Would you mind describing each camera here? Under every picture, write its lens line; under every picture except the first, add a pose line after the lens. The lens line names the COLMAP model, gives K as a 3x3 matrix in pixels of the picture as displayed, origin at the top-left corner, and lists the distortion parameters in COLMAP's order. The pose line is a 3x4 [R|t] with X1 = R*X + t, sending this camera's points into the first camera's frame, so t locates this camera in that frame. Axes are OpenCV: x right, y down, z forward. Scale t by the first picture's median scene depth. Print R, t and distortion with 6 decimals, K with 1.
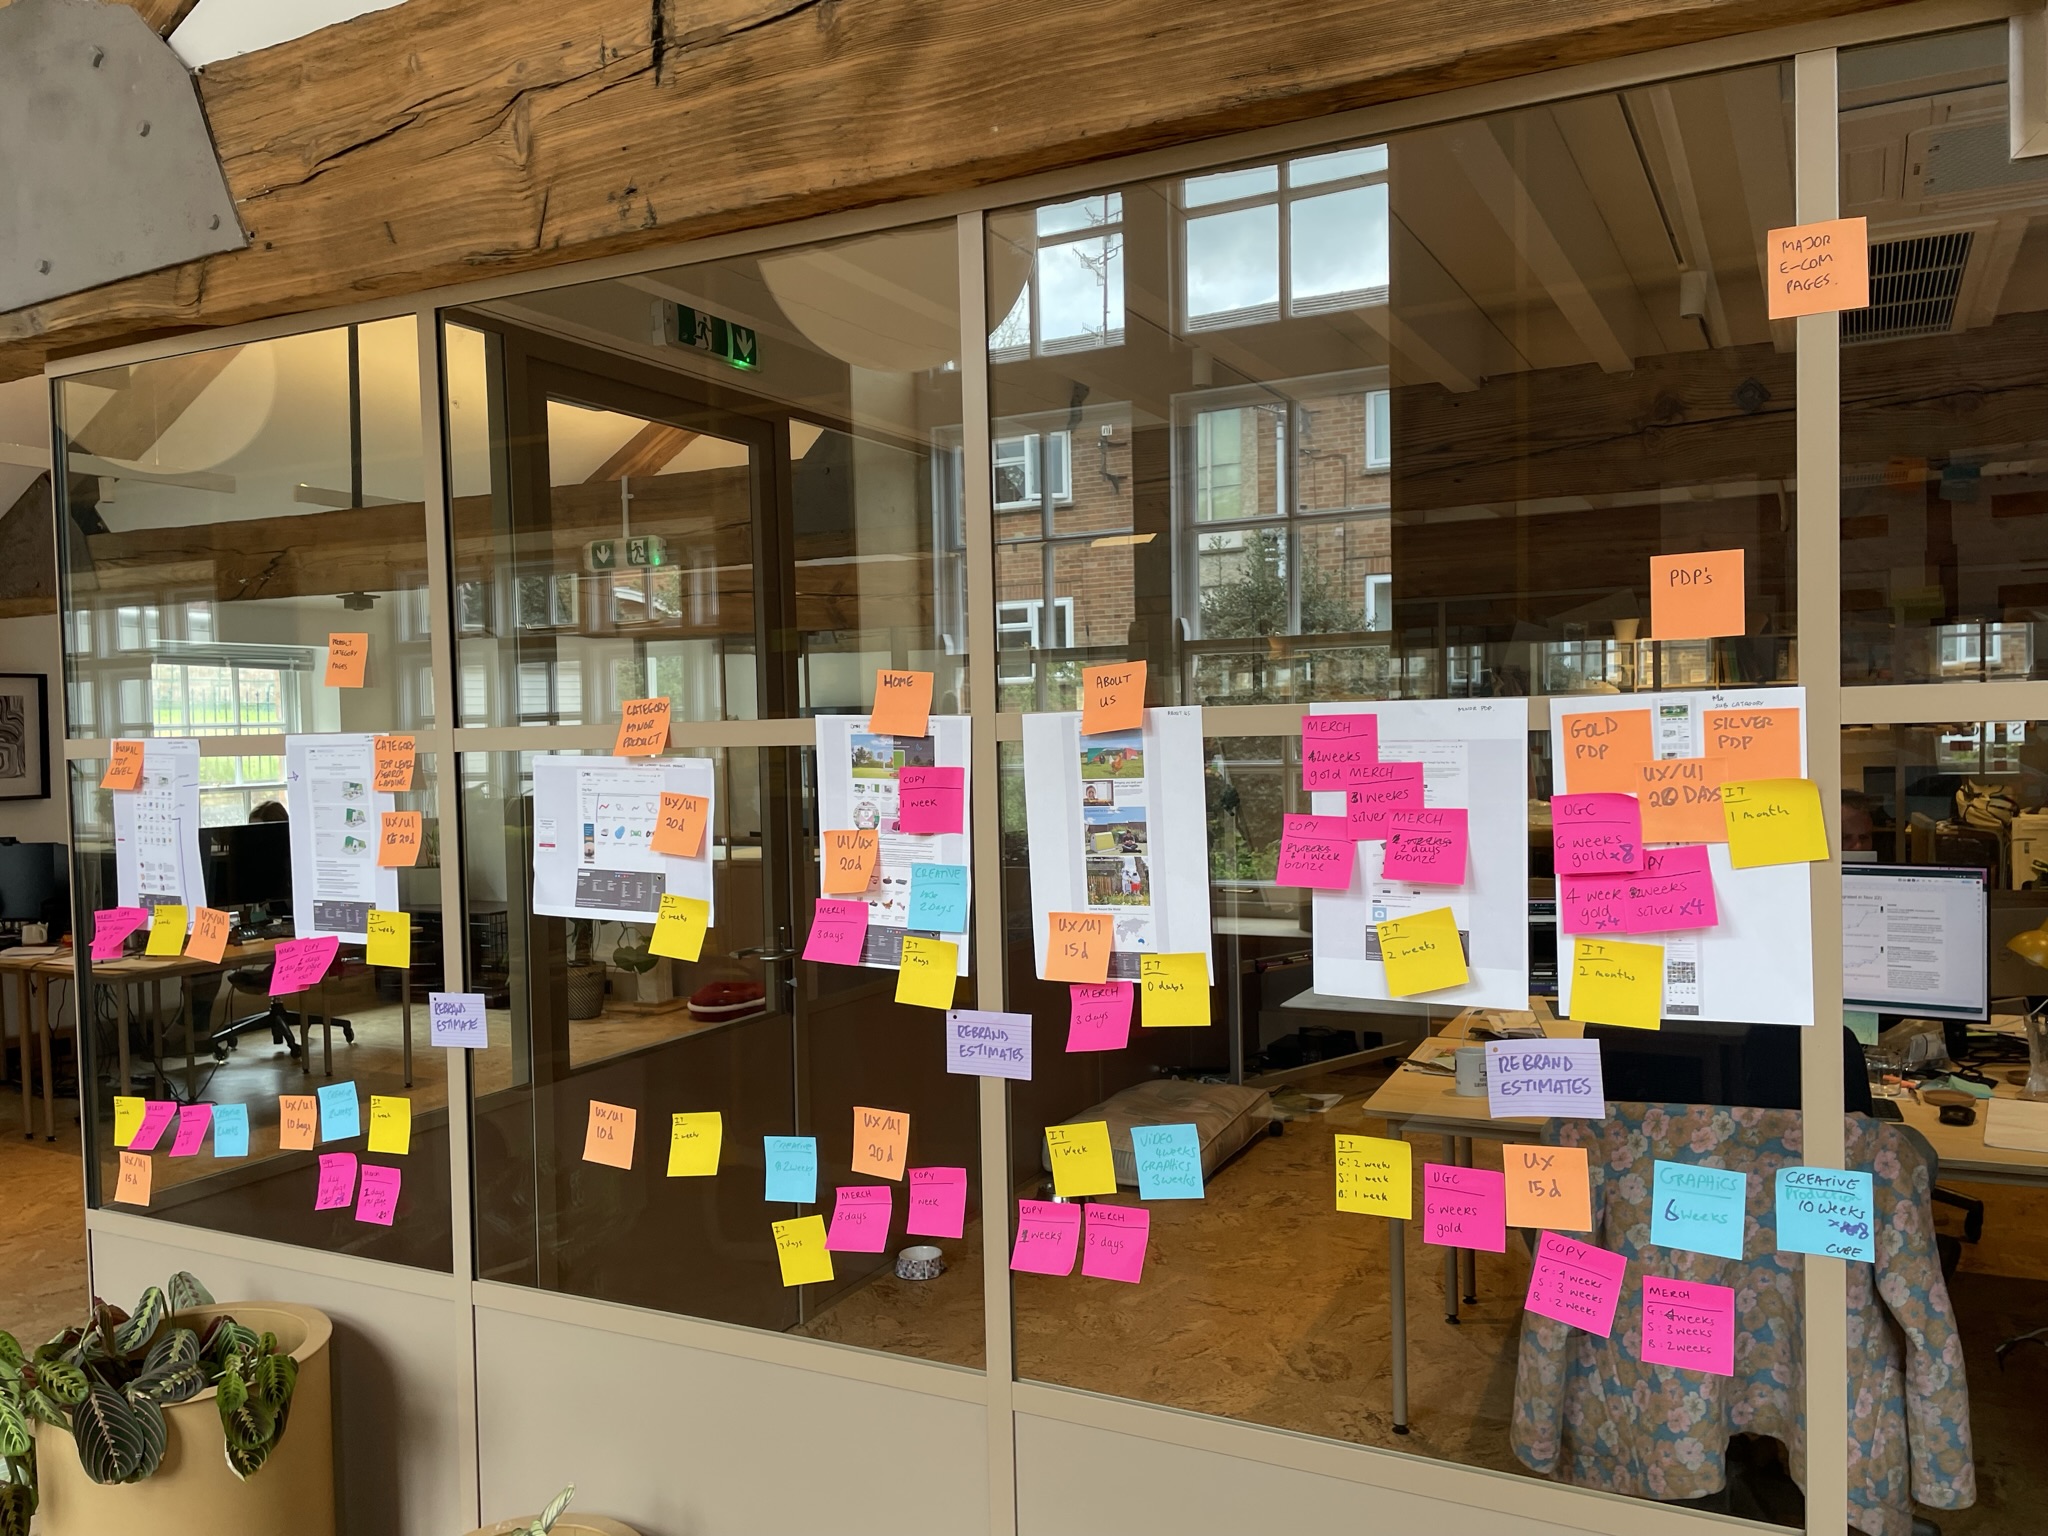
lens RADIAL K [[1534.4, 0, 1036.5], [0, 1534.4, 784.8], [0, 0, 1]] dist [0.081061, -0.104321]
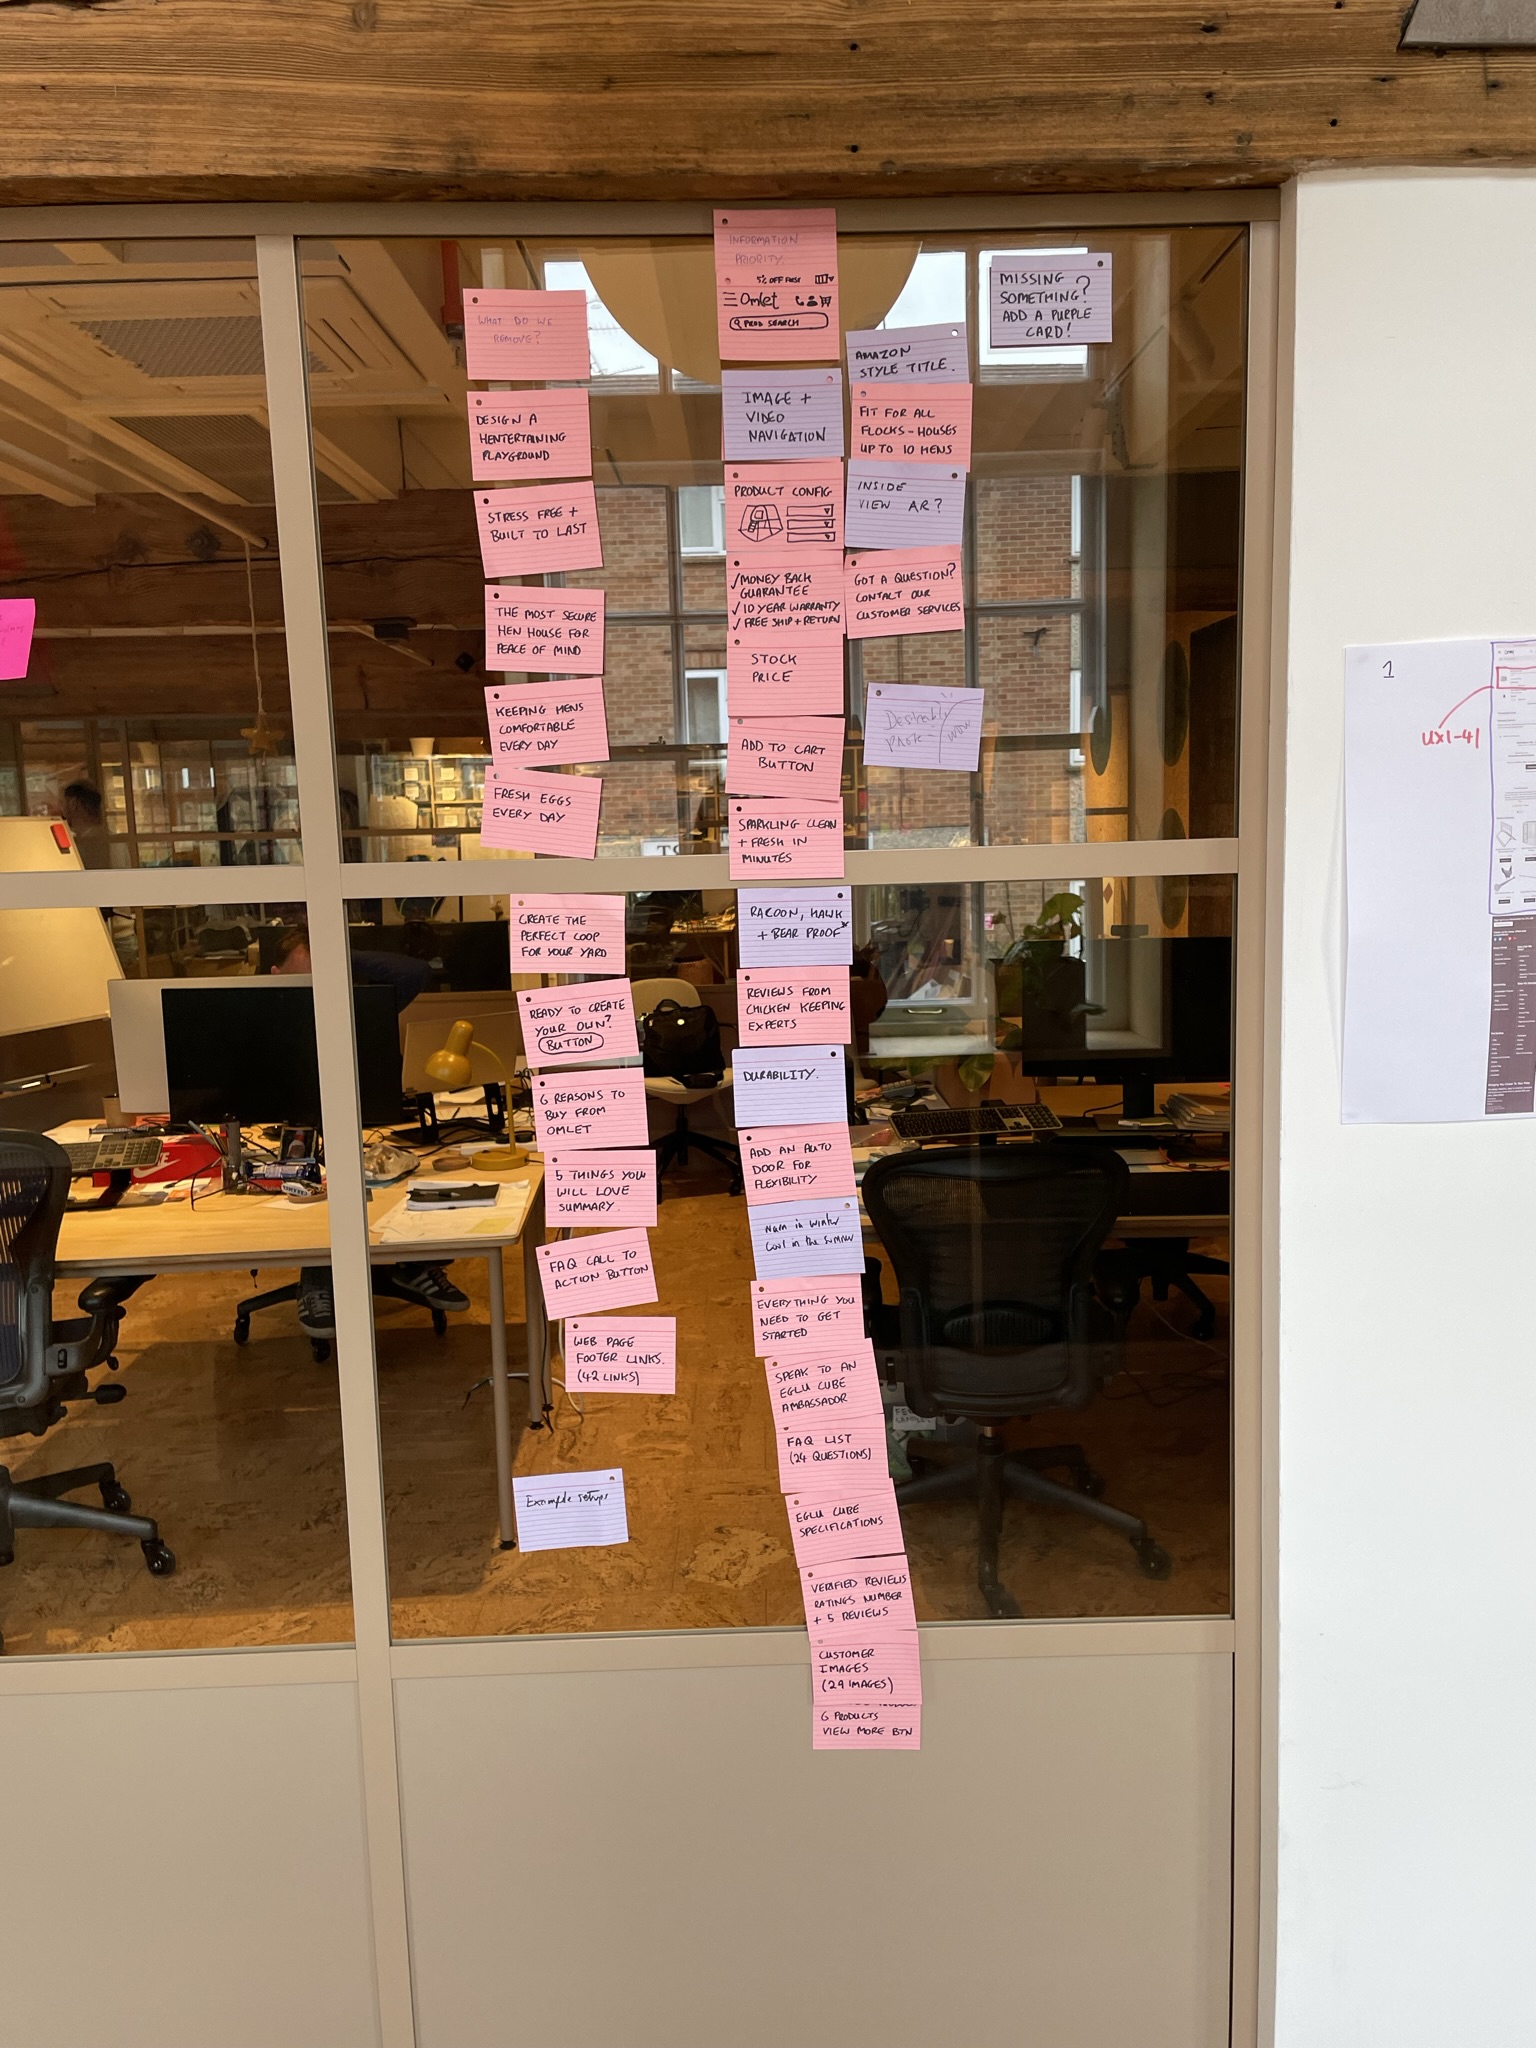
lens RADIAL K [[1534.4, 0, 787.6], [0, 1534.4, 1015.5], [0, 0, 1]] dist [0.081061, -0.104321]
pose [[0.883357, -0.063986, 0.464312, 0.592533], [0.025322, 0.995706, 0.089042, -0.034860], [-0.468016, -0.066898, 0.881184, -0.245003]]
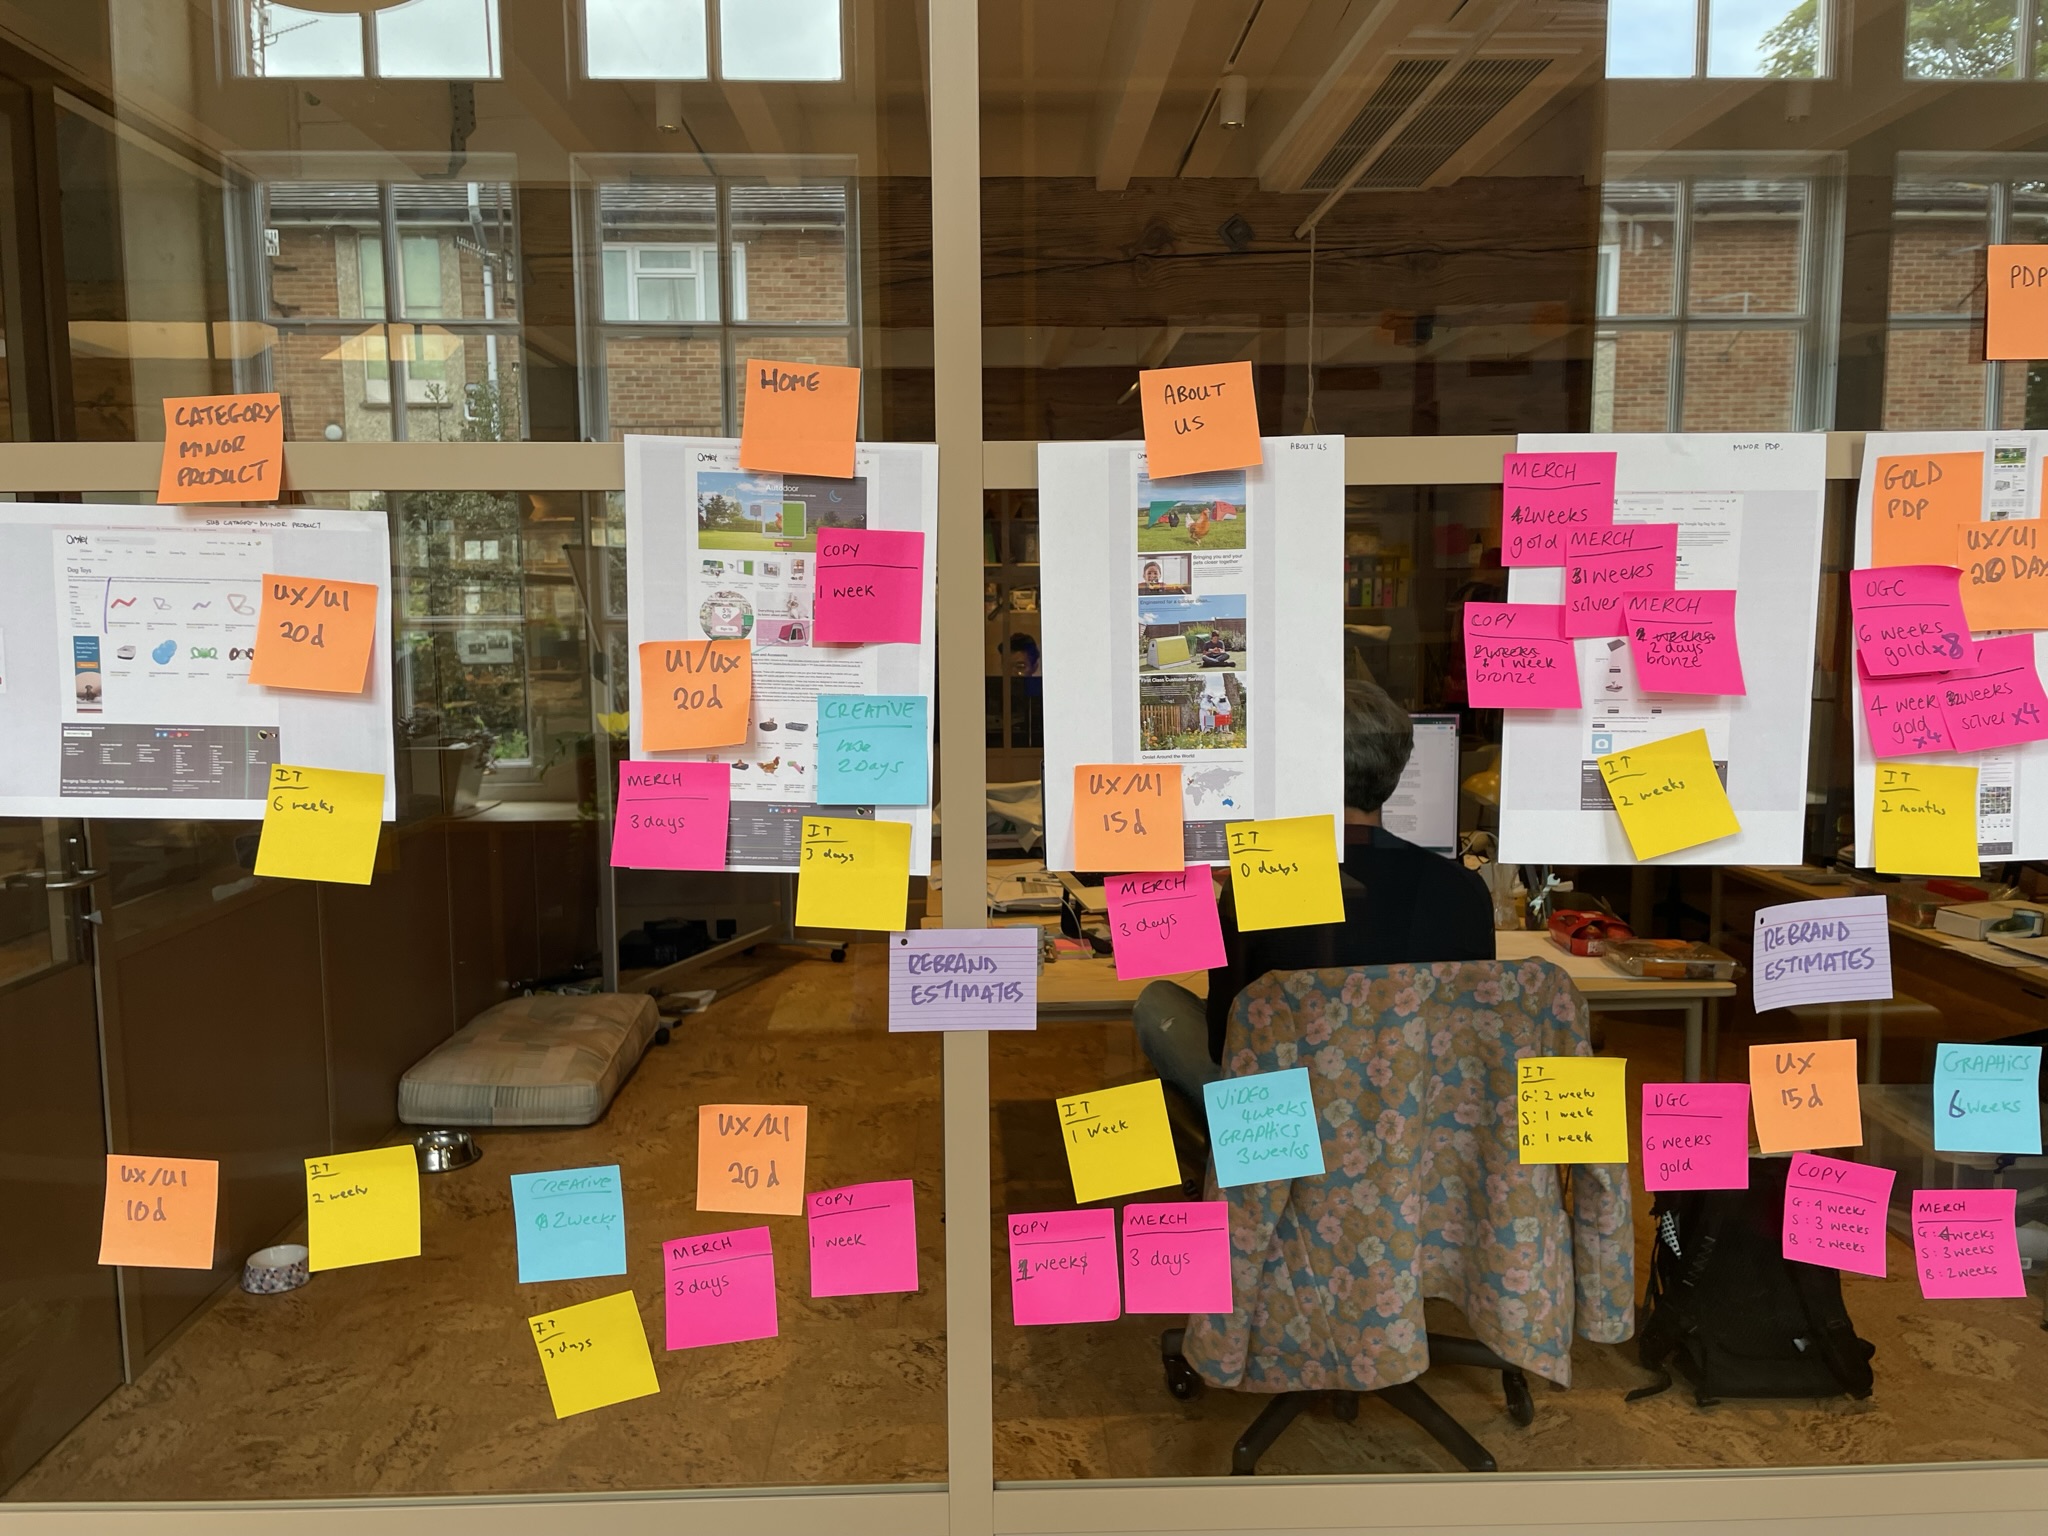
lens RADIAL K [[1534.4, 0, 988.5], [0, 1534.4, 779.3], [0, 0, 1]] dist [0.081061, -0.104321]
pose [[0.879757, -0.037478, 0.473944, -0.286545], [0.004693, 0.997524, 0.070171, 0.039474], [-0.475400, -0.059509, 0.877755, 0.411363]]
